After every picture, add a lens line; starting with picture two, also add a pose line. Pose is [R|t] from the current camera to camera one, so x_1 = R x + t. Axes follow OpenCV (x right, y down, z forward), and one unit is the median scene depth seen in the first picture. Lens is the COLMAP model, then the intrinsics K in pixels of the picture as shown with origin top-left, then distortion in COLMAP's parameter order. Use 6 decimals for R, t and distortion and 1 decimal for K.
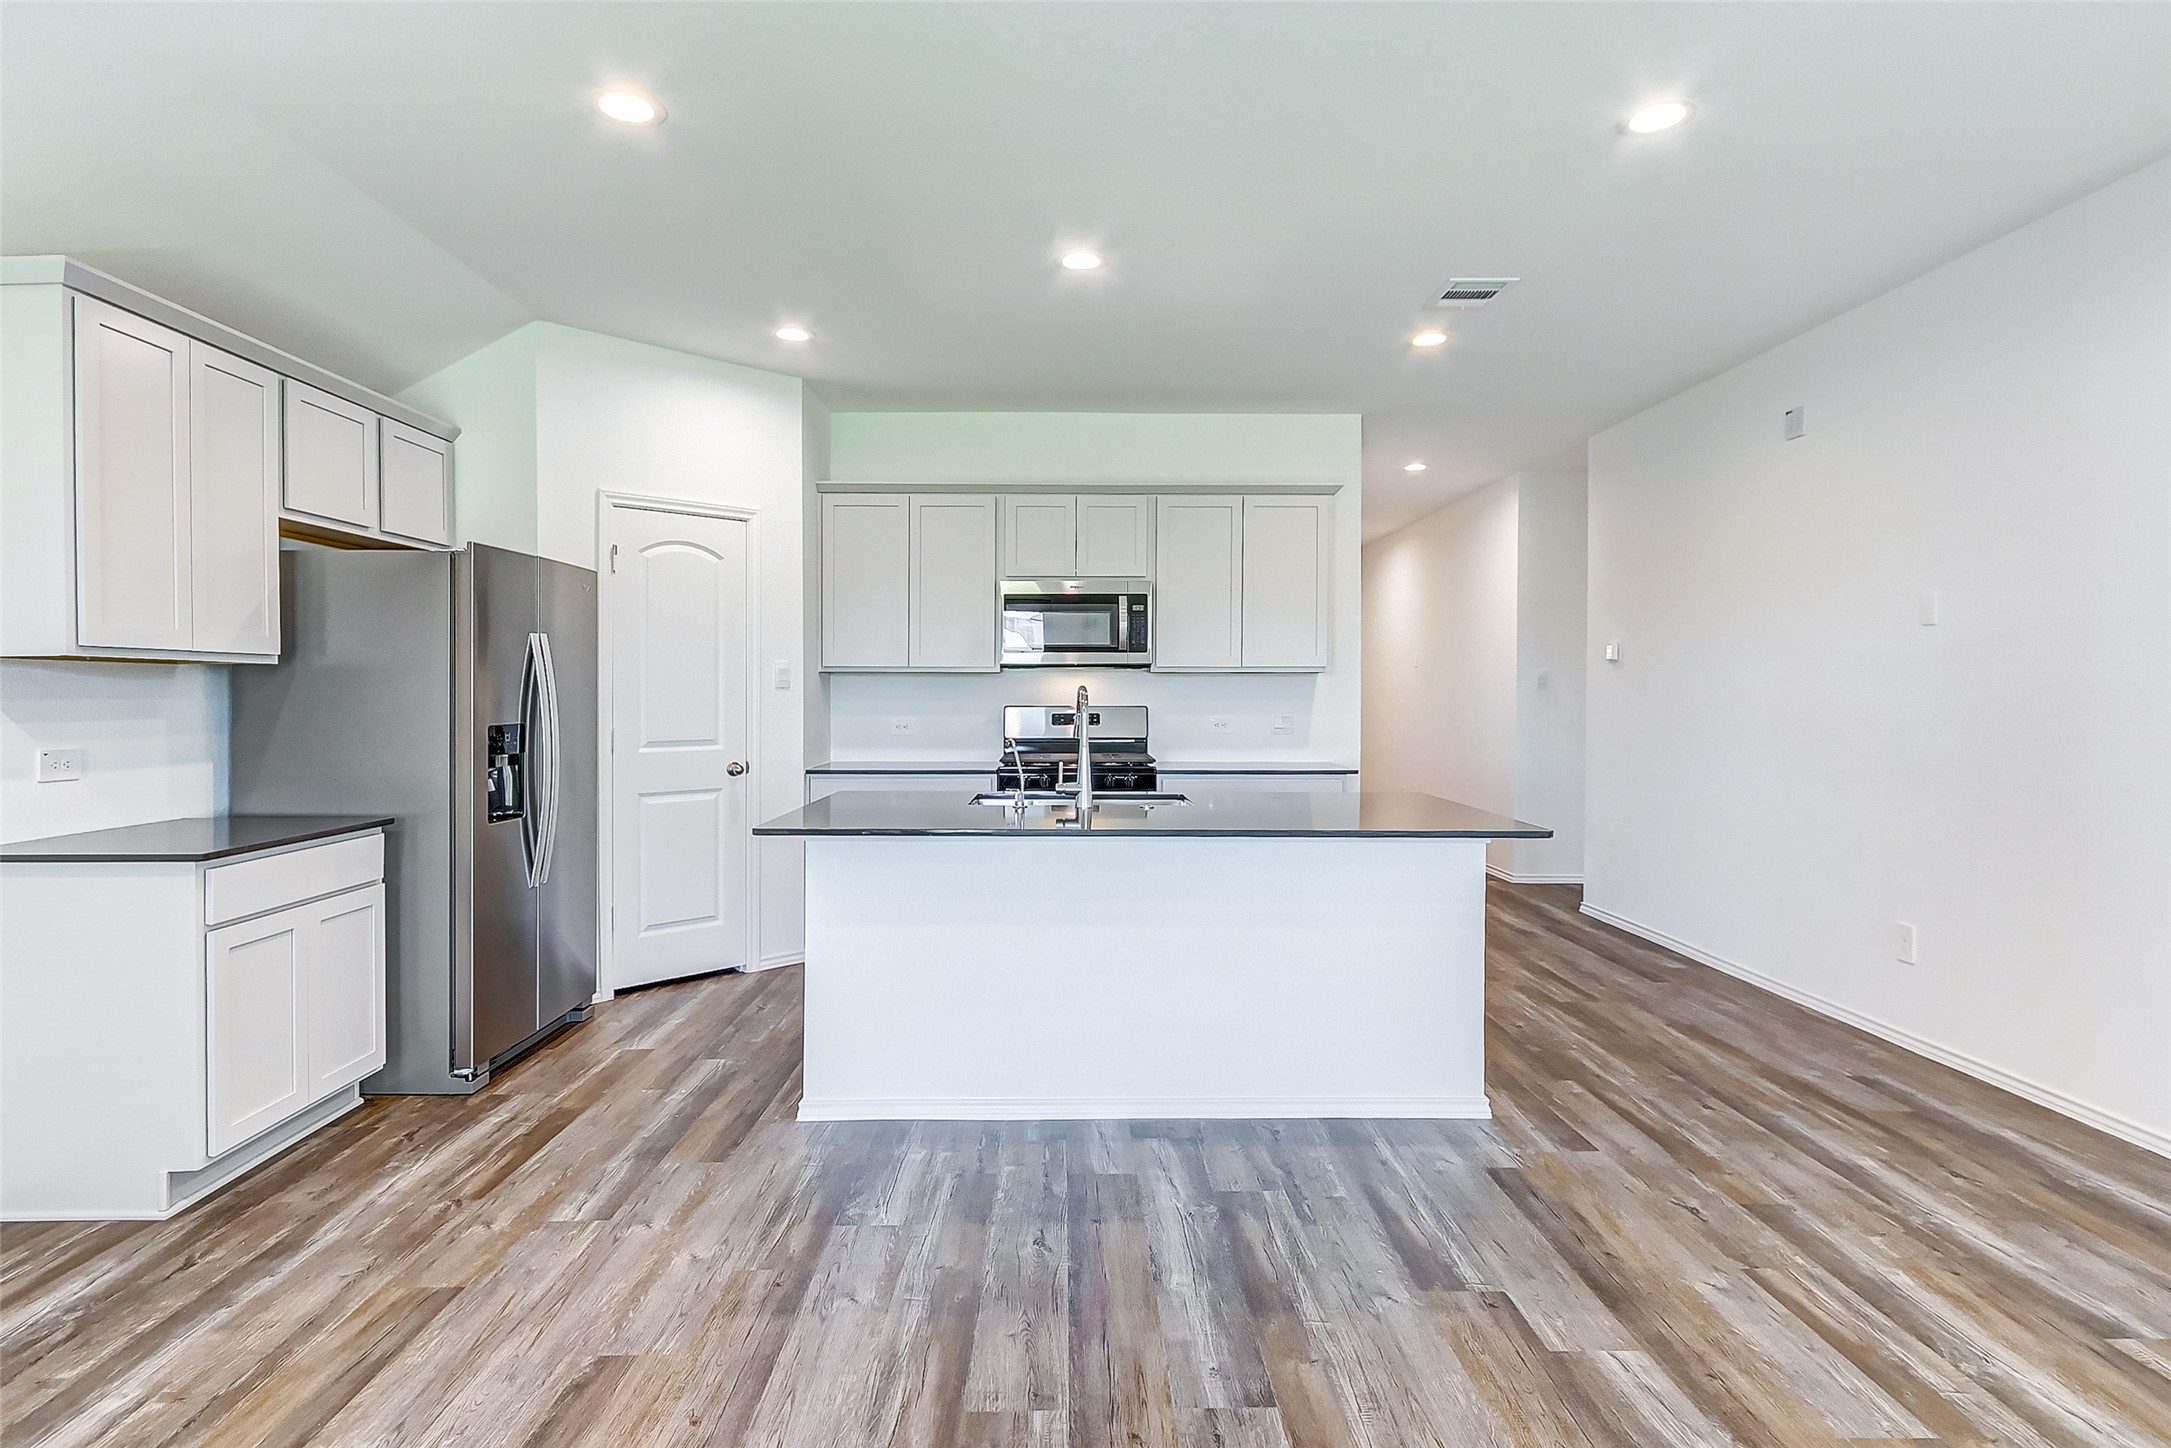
lens RADIAL K [[1123.2, 0, 1084.8], [0, 1123.2, 706.0], [0, 0, 1]] dist [-0.000755, 0.000063]
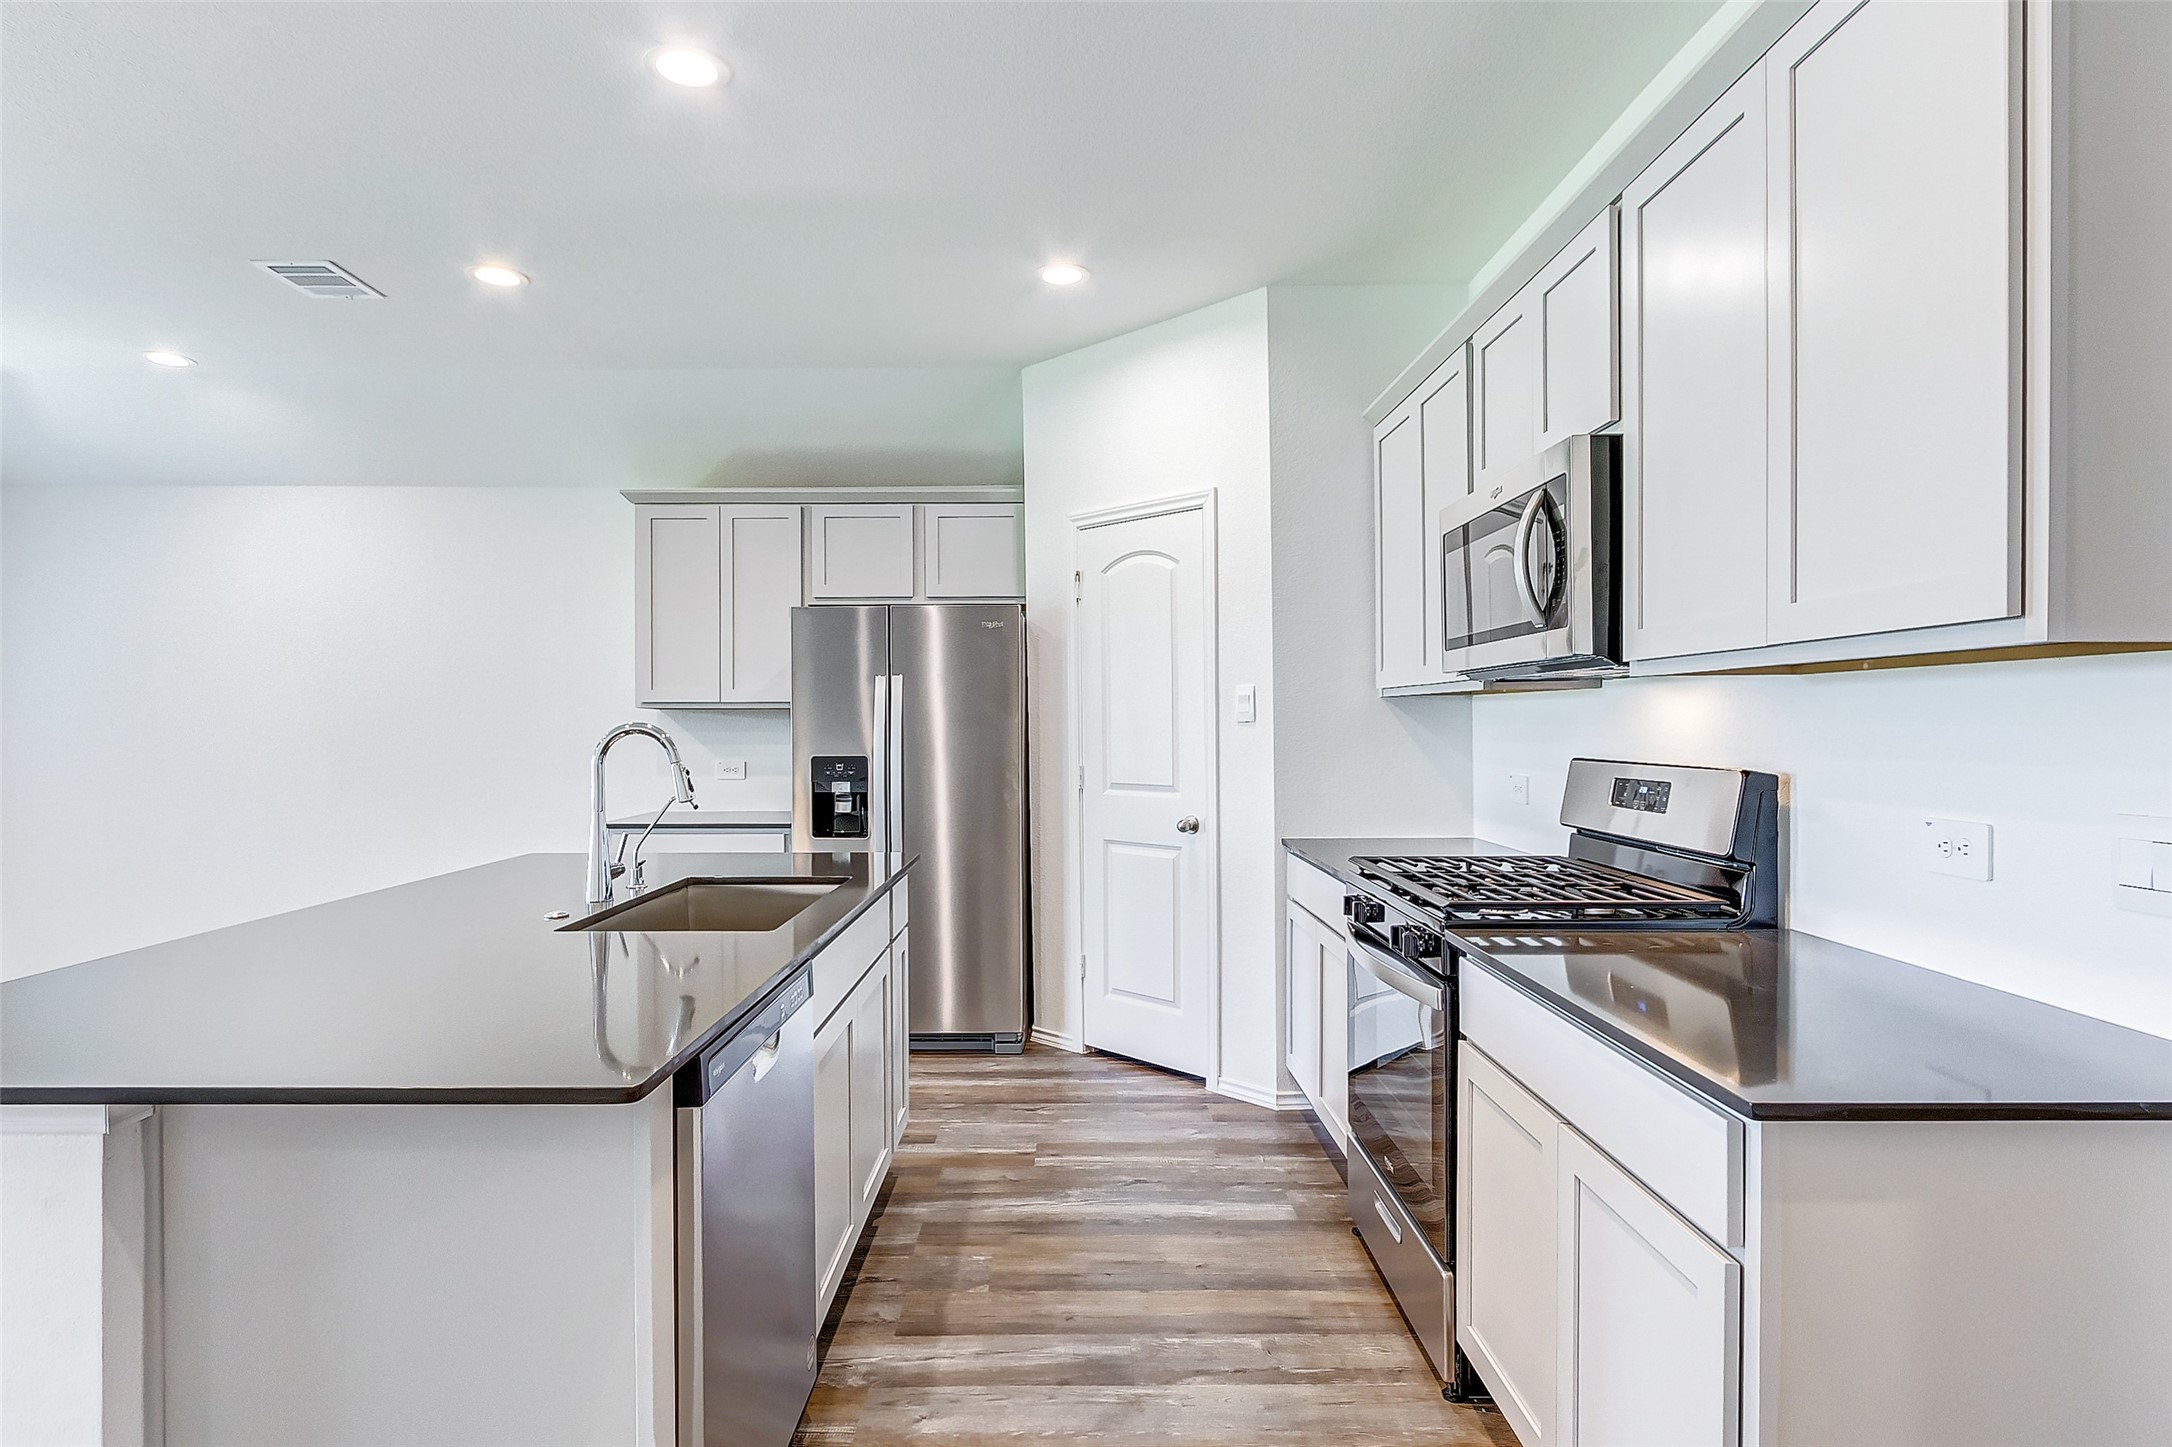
lens RADIAL K [[1123.8, 0, 1067.7], [0, 1123.8, 739.7], [0, 0, 1]] dist [-0.000755, 0.000063]
pose [[-0.017773, 0.014982, -0.999730, 0.745012], [-0.010446, 0.999830, 0.015169, -0.022950], [0.999787, 0.010713, -0.017614, 1.428854]]
